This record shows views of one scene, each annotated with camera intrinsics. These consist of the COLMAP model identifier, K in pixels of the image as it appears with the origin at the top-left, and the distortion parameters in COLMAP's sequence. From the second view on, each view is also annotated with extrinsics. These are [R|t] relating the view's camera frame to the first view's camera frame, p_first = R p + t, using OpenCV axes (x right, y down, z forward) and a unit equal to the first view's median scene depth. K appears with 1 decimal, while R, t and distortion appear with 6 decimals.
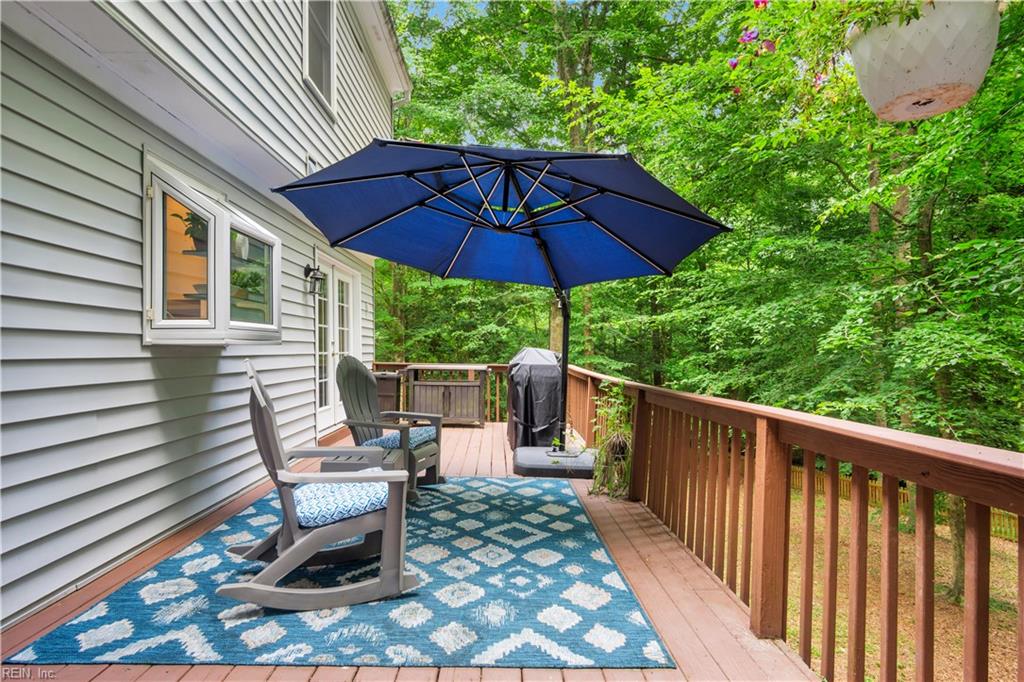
lens RADIAL K [[507.3, 0, 498.9], [0, 507.3, 367.6], [0, 0, 1]] dist [-0.005267, -0.002325]
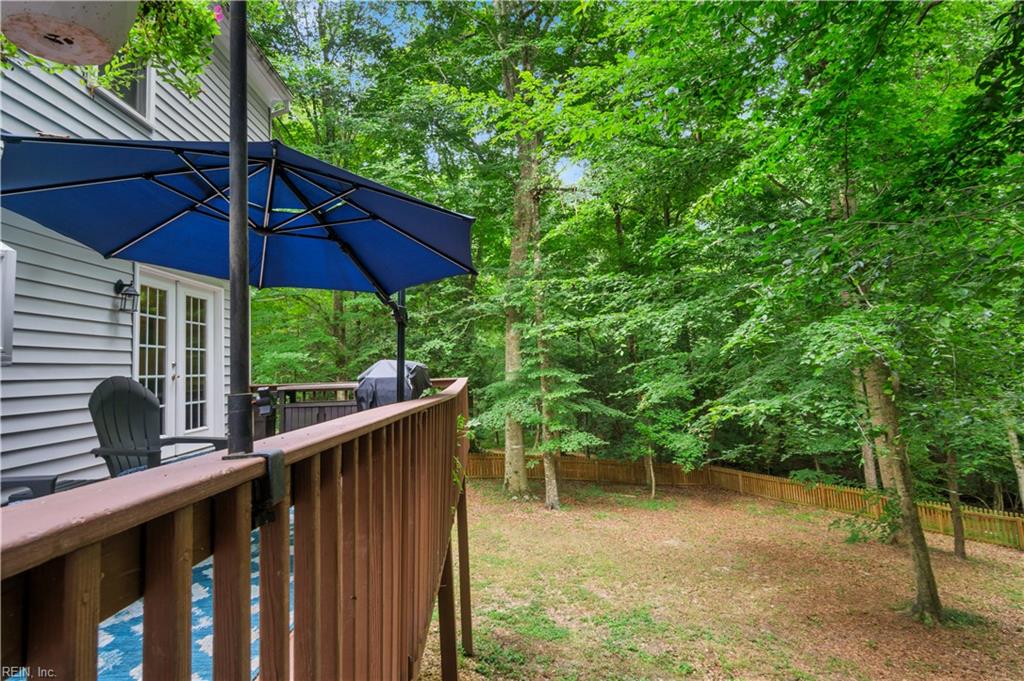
lens RADIAL K [[541.0, 0, 512.9], [0, 541.0, 336.7], [0, 0, 1]] dist [-0.011217, 0.000986]
pose [[0.998436, -0.043311, 0.035349, 0.458498], [0.046410, 0.994661, -0.092167, 0.034383], [-0.031168, 0.093663, 0.995116, 0.023710]]
